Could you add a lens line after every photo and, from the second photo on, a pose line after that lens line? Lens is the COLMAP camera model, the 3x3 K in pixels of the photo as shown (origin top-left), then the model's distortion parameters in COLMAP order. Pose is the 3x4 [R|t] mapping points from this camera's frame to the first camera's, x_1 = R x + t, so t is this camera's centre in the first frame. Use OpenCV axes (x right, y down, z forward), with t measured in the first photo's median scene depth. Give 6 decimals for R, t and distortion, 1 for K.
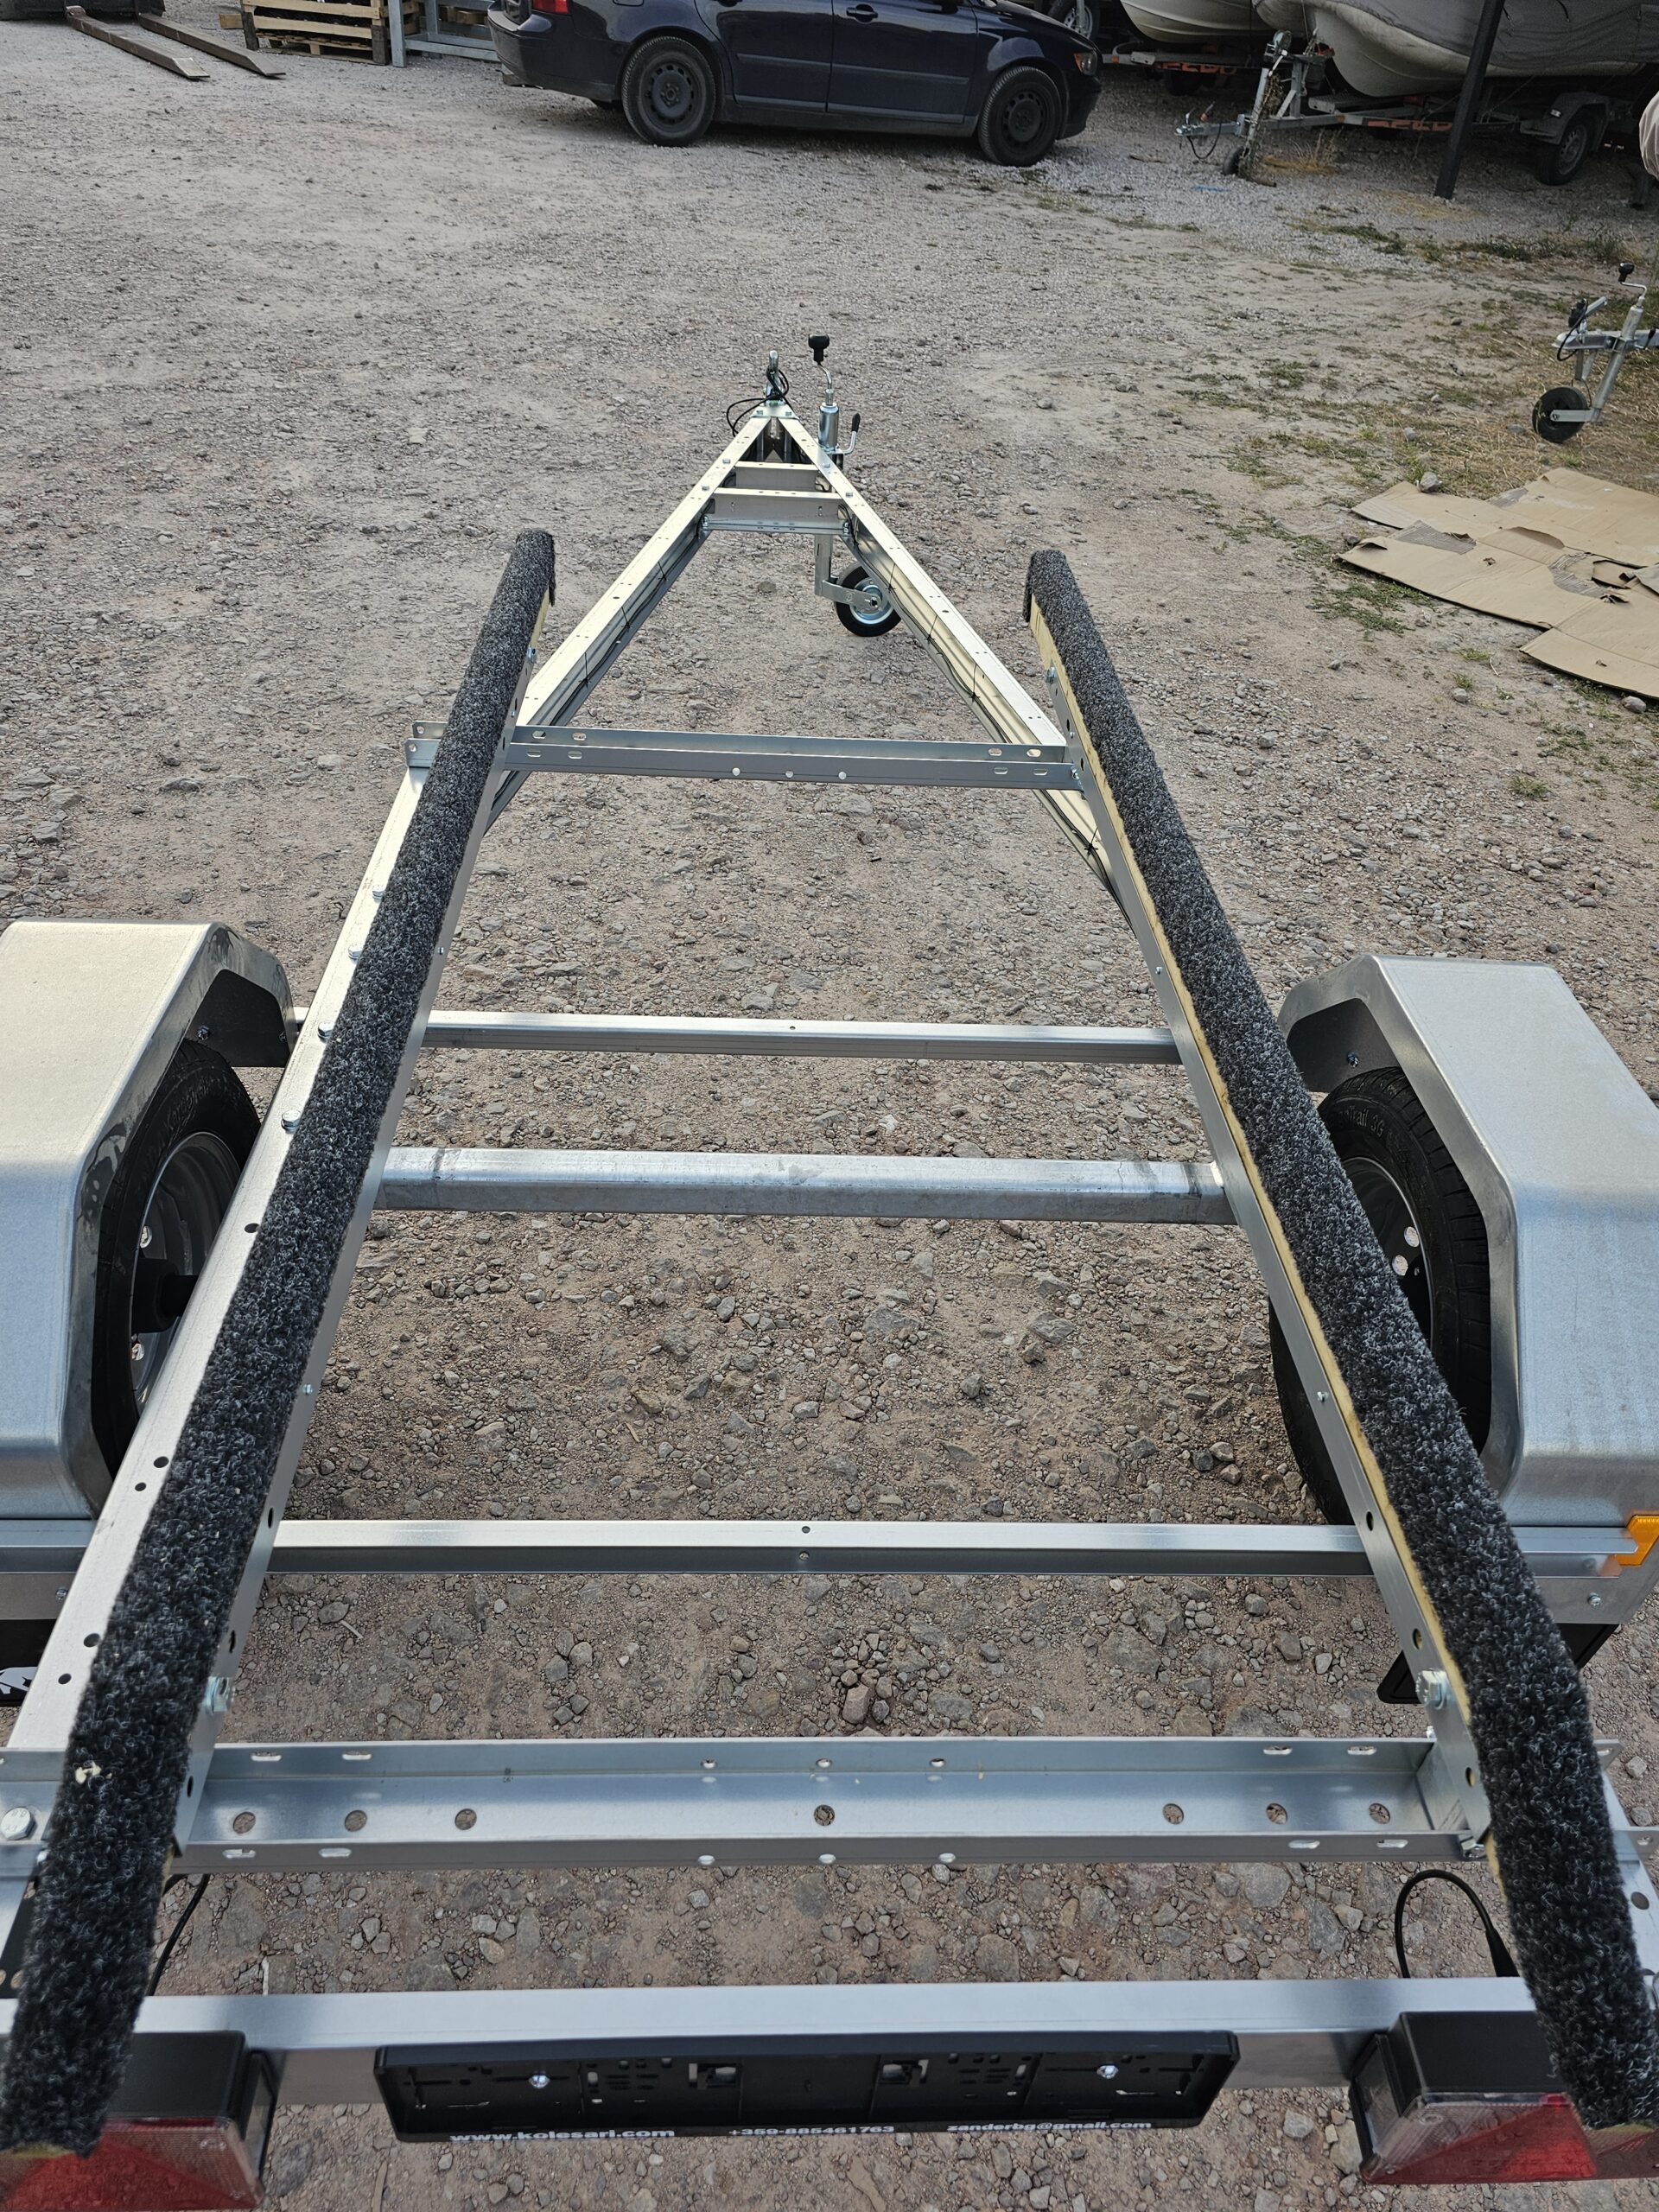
lens RADIAL K [[1509.5, 0, 836.7], [0, 1509.5, 1096.0], [0, 0, 1]] dist [0.025486, -0.015412]
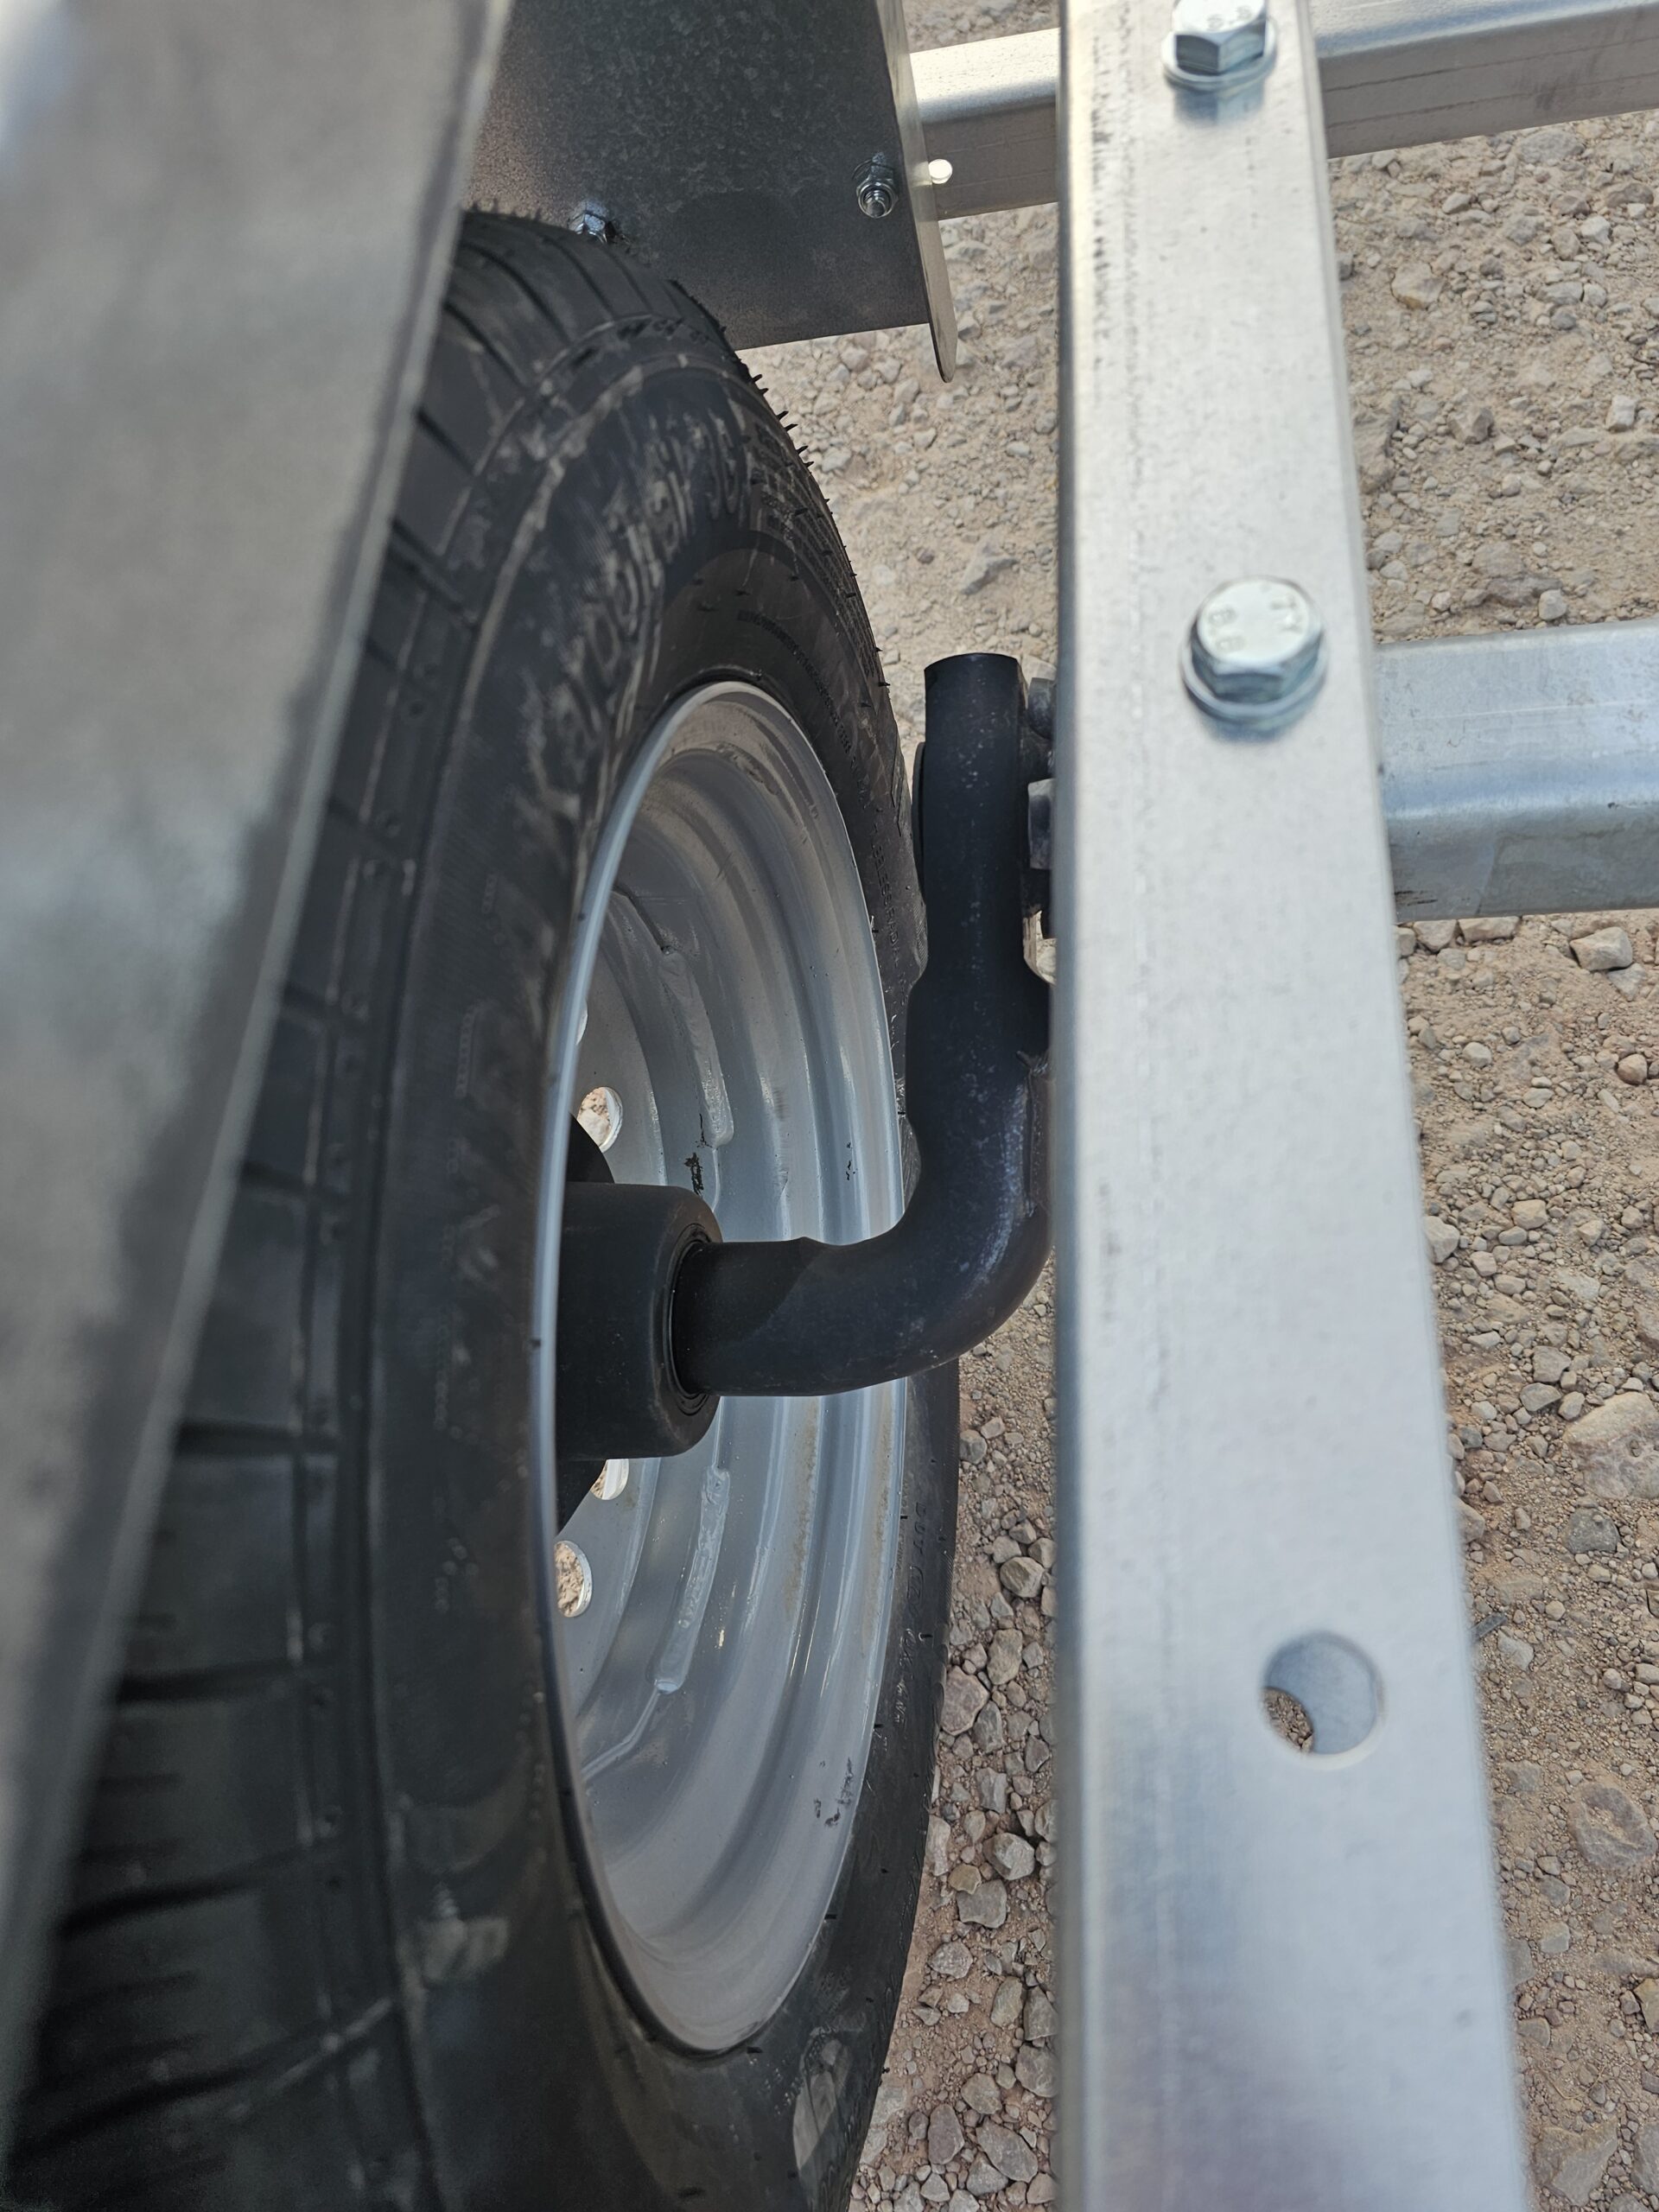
lens RADIAL K [[1509.5, 0, 831.3], [0, 1509.5, 1103.9], [0, 0, 1]] dist [0.025486, -0.015412]
pose [[0.961809, -0.020747, -0.272933, -0.246437], [0.142210, 0.889861, 0.433502, -0.012553], [0.233879, -0.455760, 0.858827, 0.567914]]
